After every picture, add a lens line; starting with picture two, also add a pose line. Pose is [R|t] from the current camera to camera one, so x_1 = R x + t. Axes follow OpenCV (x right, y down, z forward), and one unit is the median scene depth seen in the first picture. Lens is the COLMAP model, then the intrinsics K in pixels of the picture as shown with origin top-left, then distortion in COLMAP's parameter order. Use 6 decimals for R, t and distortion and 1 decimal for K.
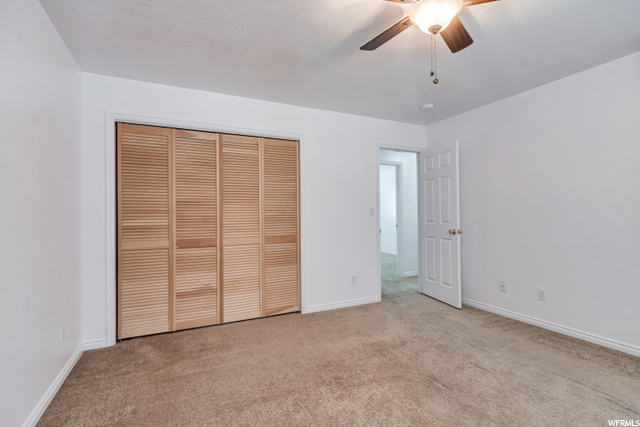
lens RADIAL K [[302.8, 0, 320.0], [0, 302.8, 213.5], [0, 0, 1]] dist [0.001153, -0.000438]
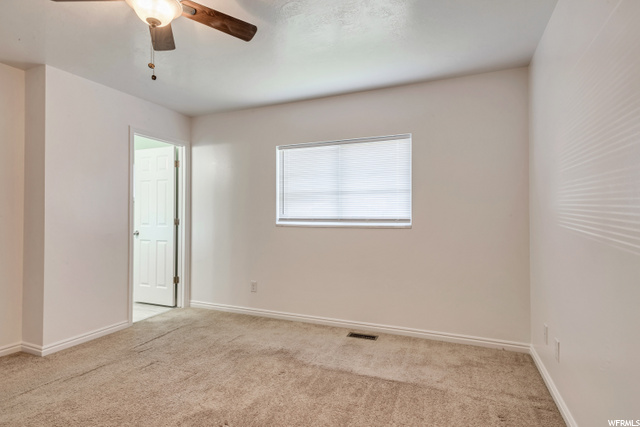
lens RADIAL K [[302.8, 0, 320.0], [0, 302.8, 213.5], [0, 0, 1]] dist [0.001153, -0.000438]
pose [[-0.626941, 0.024599, 0.778678, -0.313964], [0.007209, 0.999642, -0.025774, 0.015953], [-0.779033, -0.010545, -0.626894, 0.568112]]
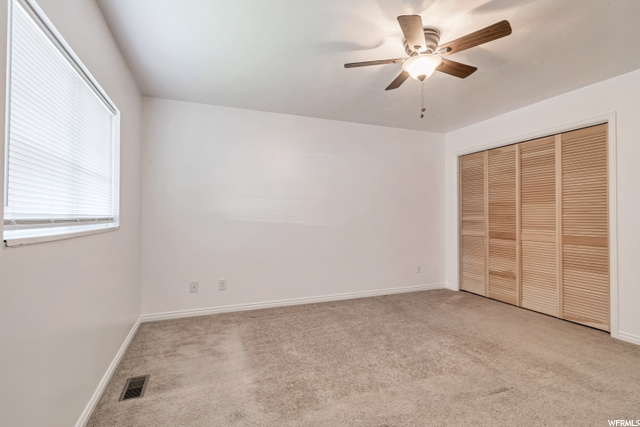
lens RADIAL K [[302.8, 0, 320.0], [0, 302.8, 213.5], [0, 0, 1]] dist [0.001153, -0.000438]
pose [[-0.076889, 0.002542, -0.997036, 0.905420], [0.004142, 0.999989, 0.002230, 0.000006], [0.997031, -0.003958, -0.076899, 0.331727]]
